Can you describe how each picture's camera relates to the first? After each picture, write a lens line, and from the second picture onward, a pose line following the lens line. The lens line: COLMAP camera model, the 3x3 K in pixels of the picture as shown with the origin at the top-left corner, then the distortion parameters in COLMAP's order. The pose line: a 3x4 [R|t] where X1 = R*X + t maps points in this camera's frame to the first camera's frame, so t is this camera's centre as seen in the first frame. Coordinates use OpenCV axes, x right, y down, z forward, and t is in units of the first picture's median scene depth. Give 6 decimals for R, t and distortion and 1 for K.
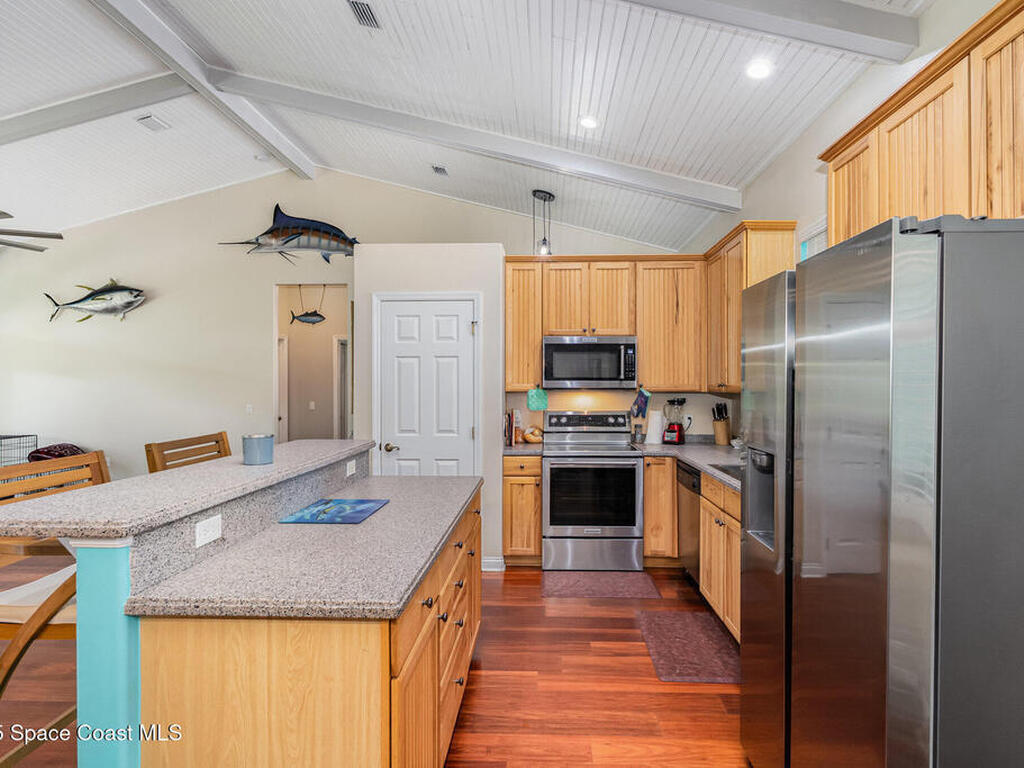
lens RADIAL K [[553.9, 0, 515.3], [0, 553.9, 384.9], [0, 0, 1]] dist [-0.026209, -0.000922]
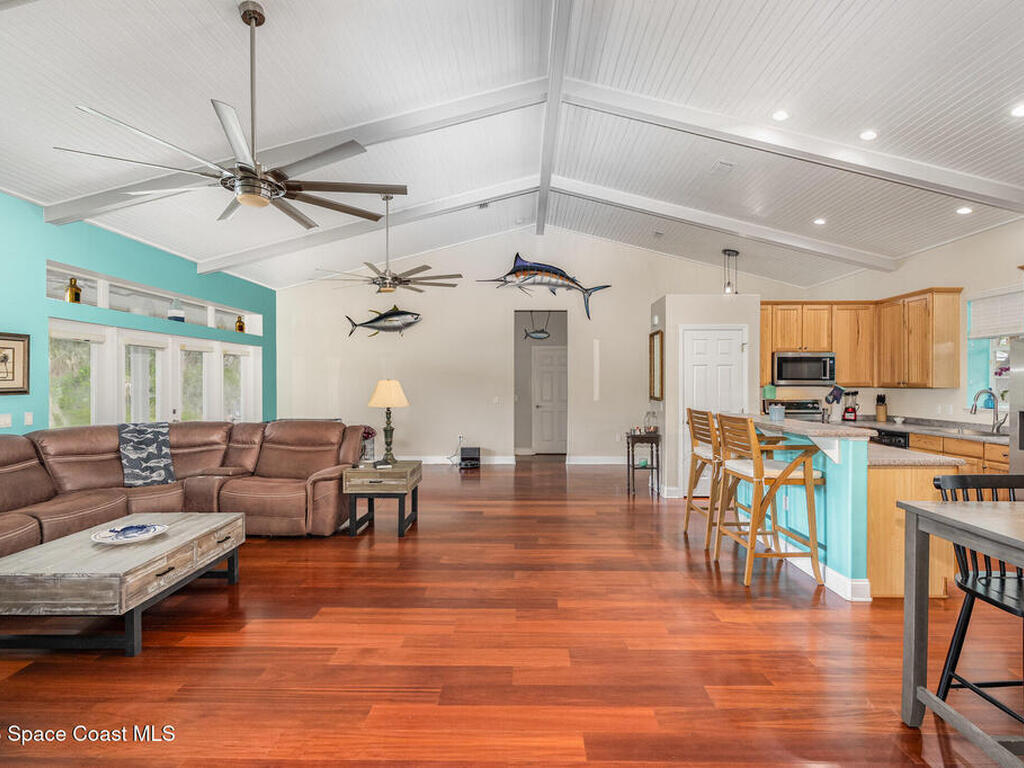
lens RADIAL K [[510.8, 0, 512.7], [0, 510.8, 383.6], [0, 0, 1]] dist [-0.005598, -0.000194]
pose [[0.999767, -0.001486, 0.021521, -0.705789], [0.001390, 0.999989, 0.004455, -0.005309], [-0.021528, -0.004424, 0.999758, -0.425242]]
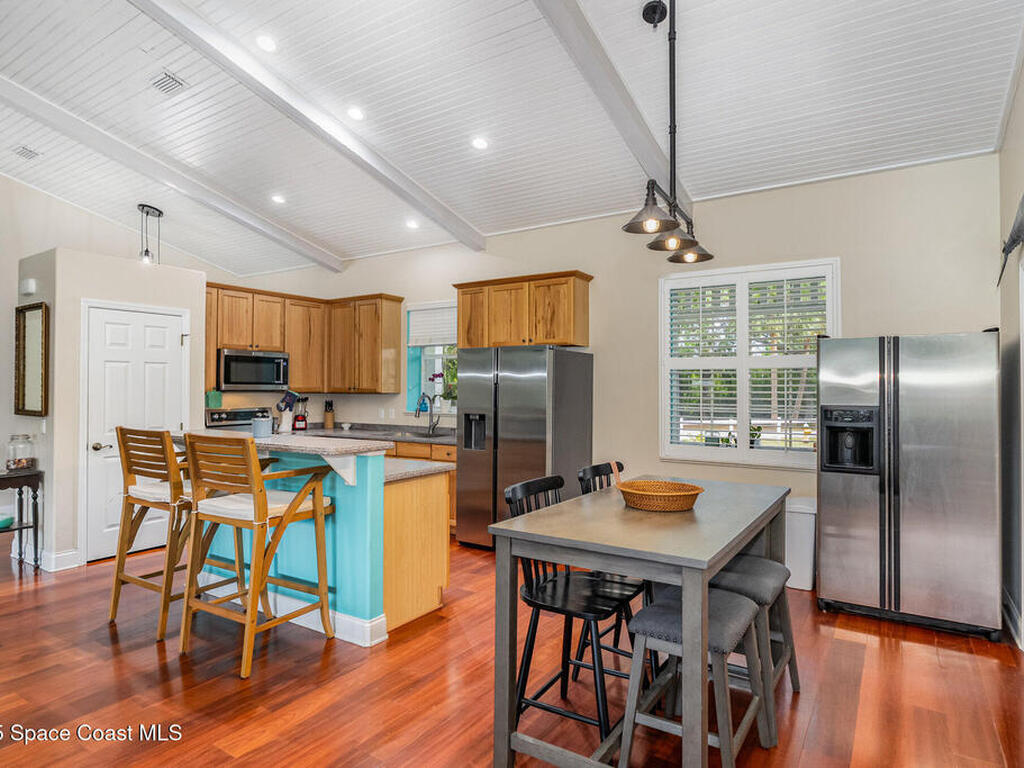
lens RADIAL K [[587.9, 0, 533.6], [0, 587.9, 379.4], [0, 0, 1]] dist [-0.000896, 0.000127]
pose [[0.494469, 0.012647, 0.869103, -0.726864], [-0.004016, 0.999917, -0.012265, -0.004962], [-0.869186, 0.002574, 0.494479, -0.256789]]
